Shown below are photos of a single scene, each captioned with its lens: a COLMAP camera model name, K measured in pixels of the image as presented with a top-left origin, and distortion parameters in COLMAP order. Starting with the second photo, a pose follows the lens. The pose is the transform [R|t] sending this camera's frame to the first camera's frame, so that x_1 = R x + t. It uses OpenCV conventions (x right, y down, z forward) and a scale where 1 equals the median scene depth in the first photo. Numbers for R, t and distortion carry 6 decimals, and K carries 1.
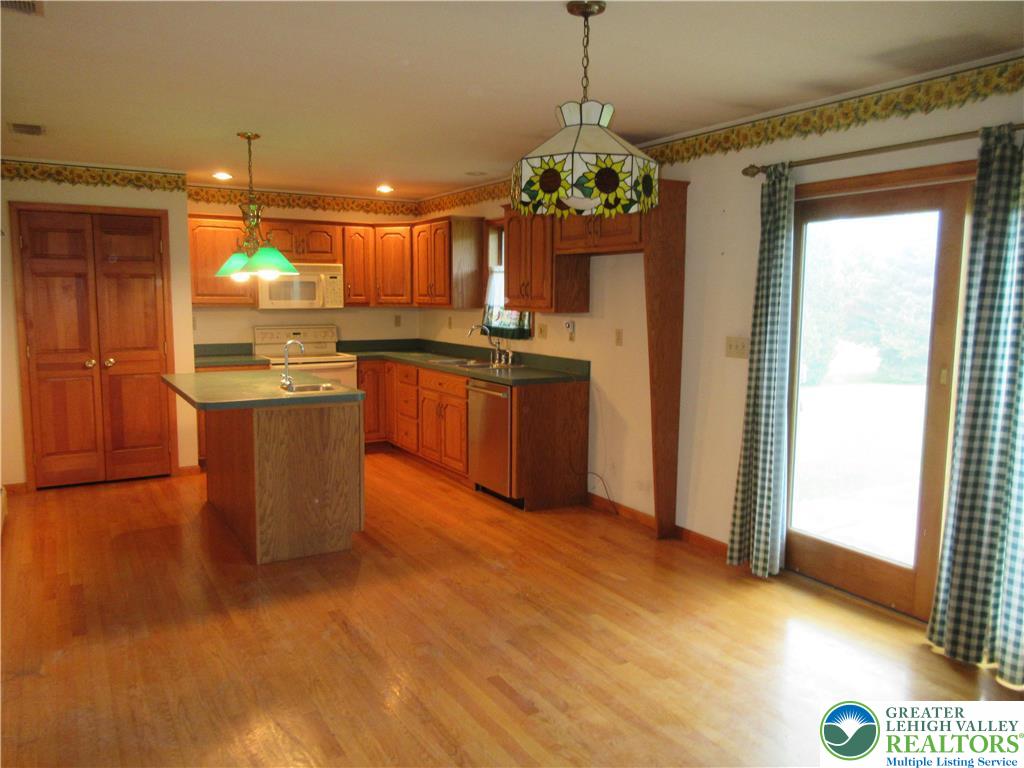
lens RADIAL K [[761.3, 0, 506.8], [0, 761.3, 378.7], [0, 0, 1]] dist [0.004285, 0.015206]
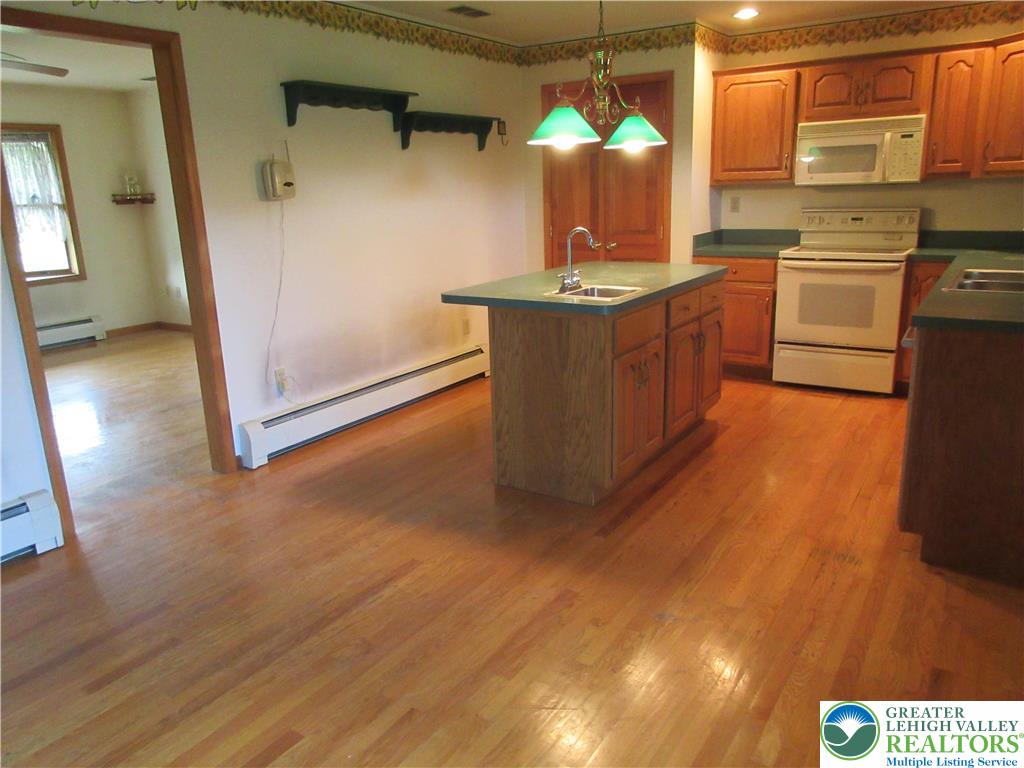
lens RADIAL K [[761.3, 0, 506.8], [0, 761.3, 378.7], [0, 0, 1]] dist [0.004285, 0.015206]
pose [[0.448927, 0.203651, -0.870052, 0.342411], [-0.067823, 0.978640, 0.194072, -0.038932], [0.890991, -0.028115, 0.453150, 0.494866]]
